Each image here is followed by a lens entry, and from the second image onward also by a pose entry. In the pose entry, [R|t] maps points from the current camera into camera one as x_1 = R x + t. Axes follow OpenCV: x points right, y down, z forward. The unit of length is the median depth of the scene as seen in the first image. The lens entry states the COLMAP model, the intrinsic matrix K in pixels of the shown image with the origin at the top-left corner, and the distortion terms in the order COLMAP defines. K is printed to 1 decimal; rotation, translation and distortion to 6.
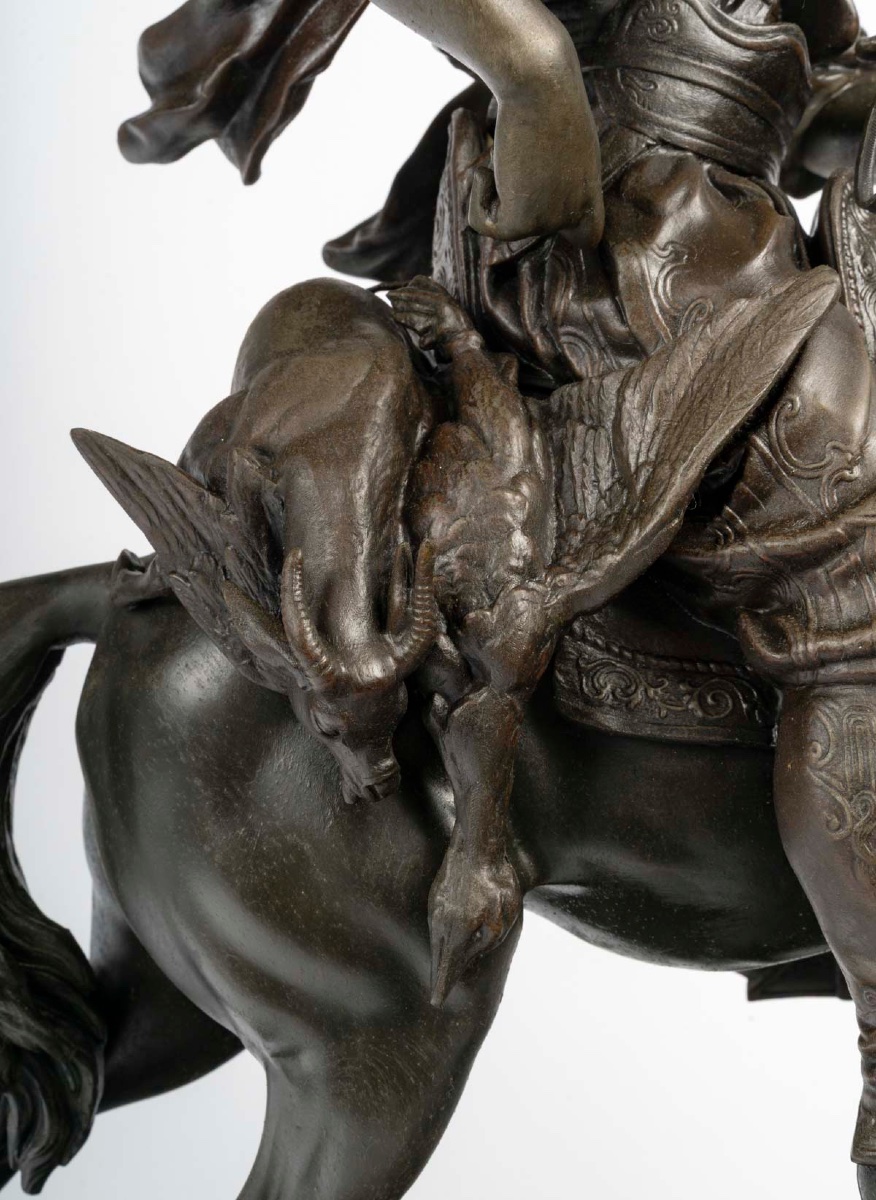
lens RADIAL K [[1764.0, 0, 438.0], [0, 1764.0, 600.0], [0, 0, 1]] dist [0.006556, 0.000584]
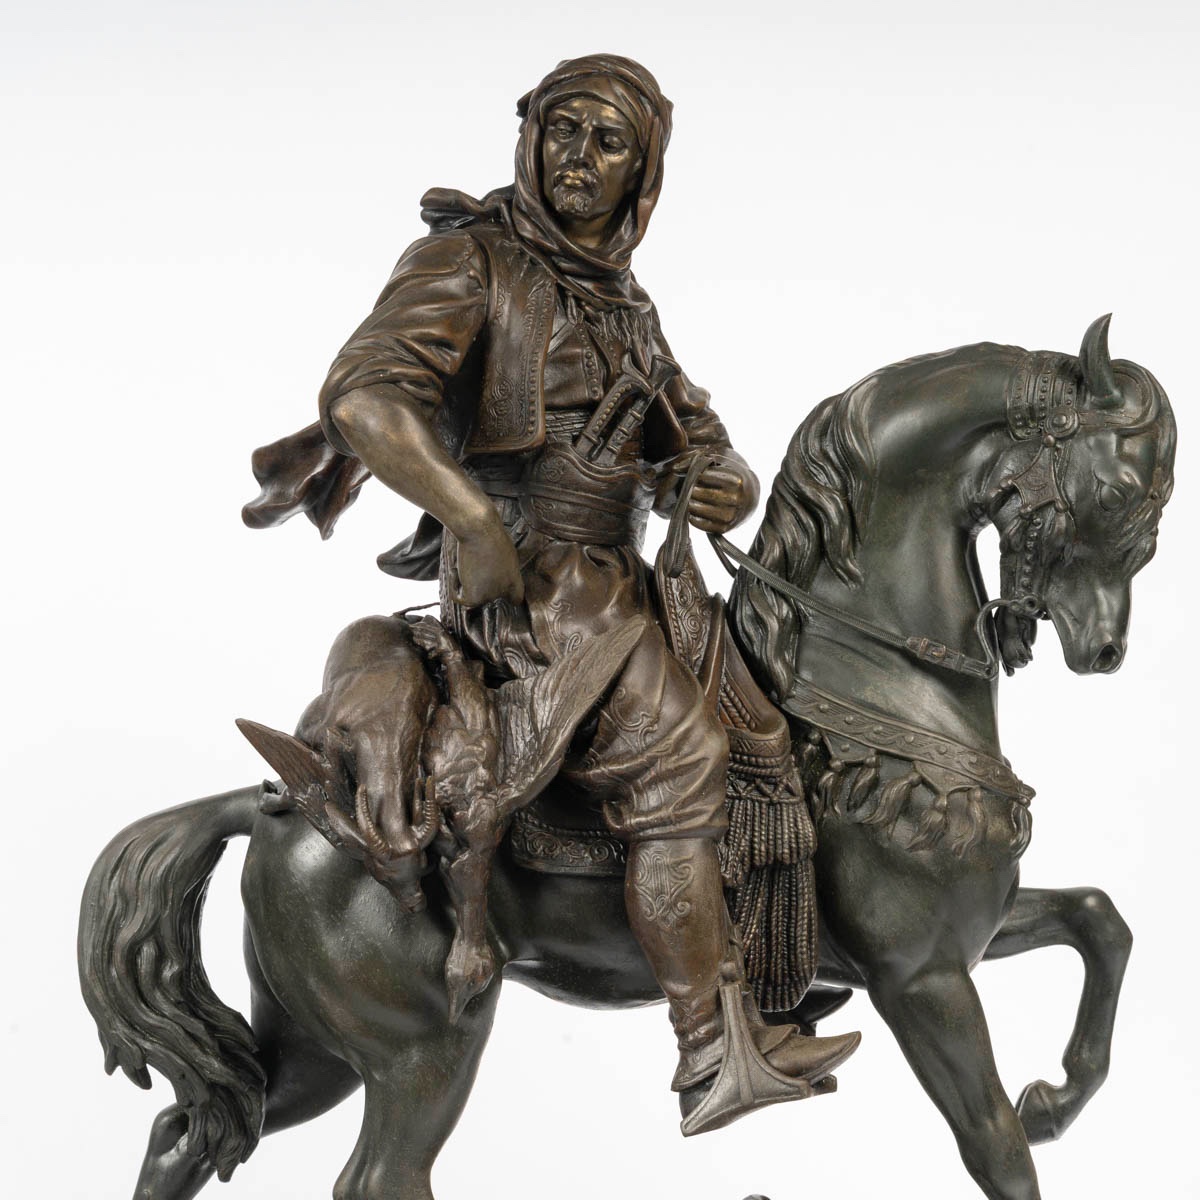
lens RADIAL K [[3354.3, 0, 600.0], [0, 3354.3, 600.0], [0, 0, 1]] dist [-0.059636, -0.308027]
pose [[0.998077, -0.055392, -0.027838, 0.271225], [0.054778, 0.998248, -0.022360, -0.125149], [0.029028, 0.020792, 0.999362, -2.470029]]
